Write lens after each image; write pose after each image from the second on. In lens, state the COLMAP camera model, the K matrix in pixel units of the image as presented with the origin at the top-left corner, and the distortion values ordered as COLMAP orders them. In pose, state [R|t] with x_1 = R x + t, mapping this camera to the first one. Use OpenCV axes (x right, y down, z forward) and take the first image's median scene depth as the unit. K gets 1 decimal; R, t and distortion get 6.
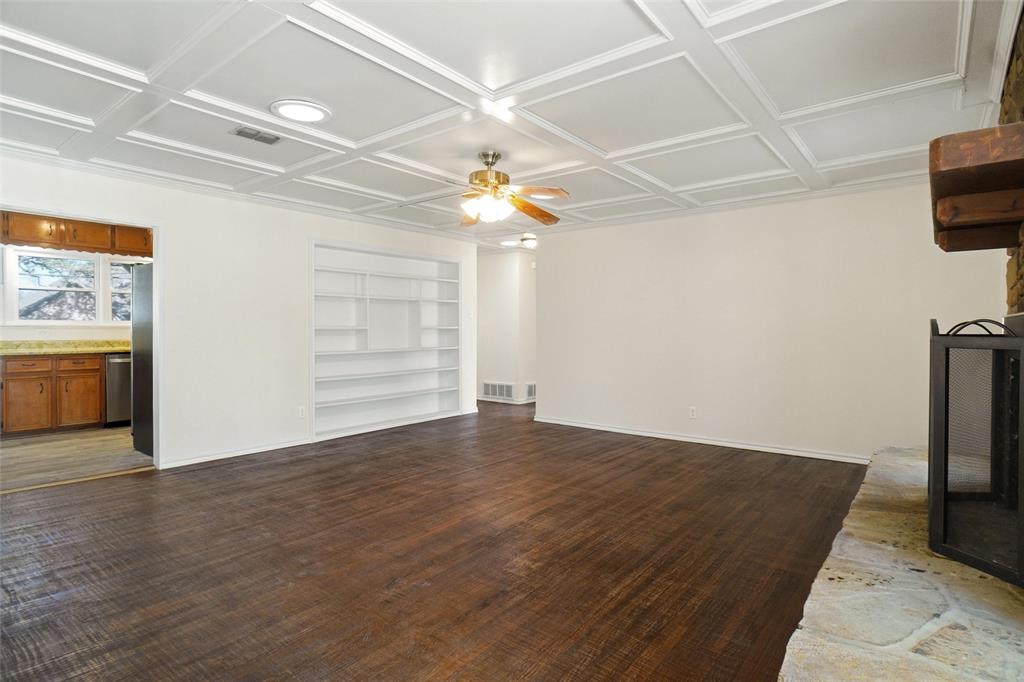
lens RADIAL K [[537.5, 0, 514.8], [0, 537.5, 328.6], [0, 0, 1]] dist [-0.021553, 0.000144]
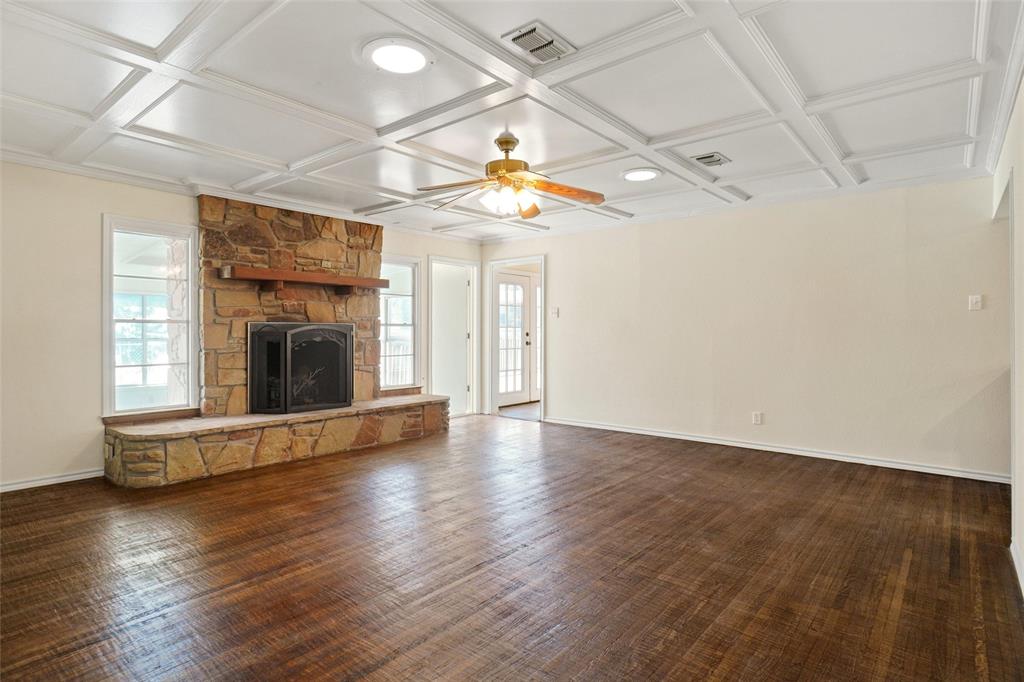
lens RADIAL K [[537.5, 0, 514.8], [0, 537.5, 328.6], [0, 0, 1]] dist [-0.021553, 0.000144]
pose [[-0.999571, -0.004330, 0.028960, -0.087881], [-0.004633, 0.999935, -0.010414, 0.007445], [-0.028913, -0.010544, -0.999526, 1.910736]]
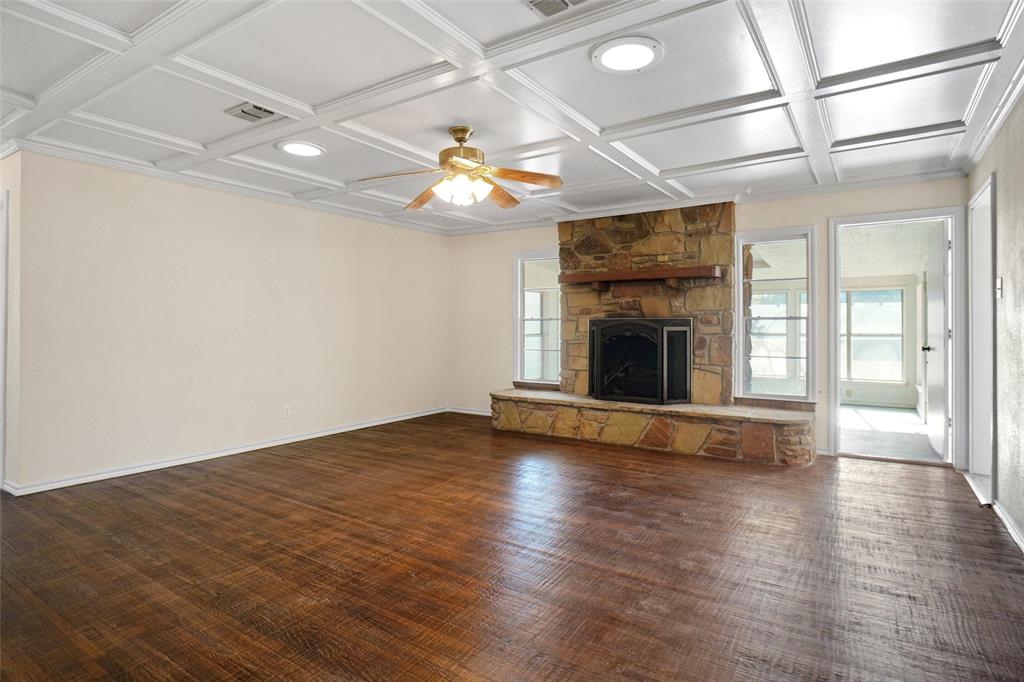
lens RADIAL K [[537.5, 0, 514.8], [0, 537.5, 328.6], [0, 0, 1]] dist [-0.021553, 0.000144]
pose [[-0.087074, -0.010497, 0.996147, -0.938021], [-0.005755, 0.999933, 0.010034, -0.004516], [-0.996185, -0.004859, -0.087129, 0.983616]]
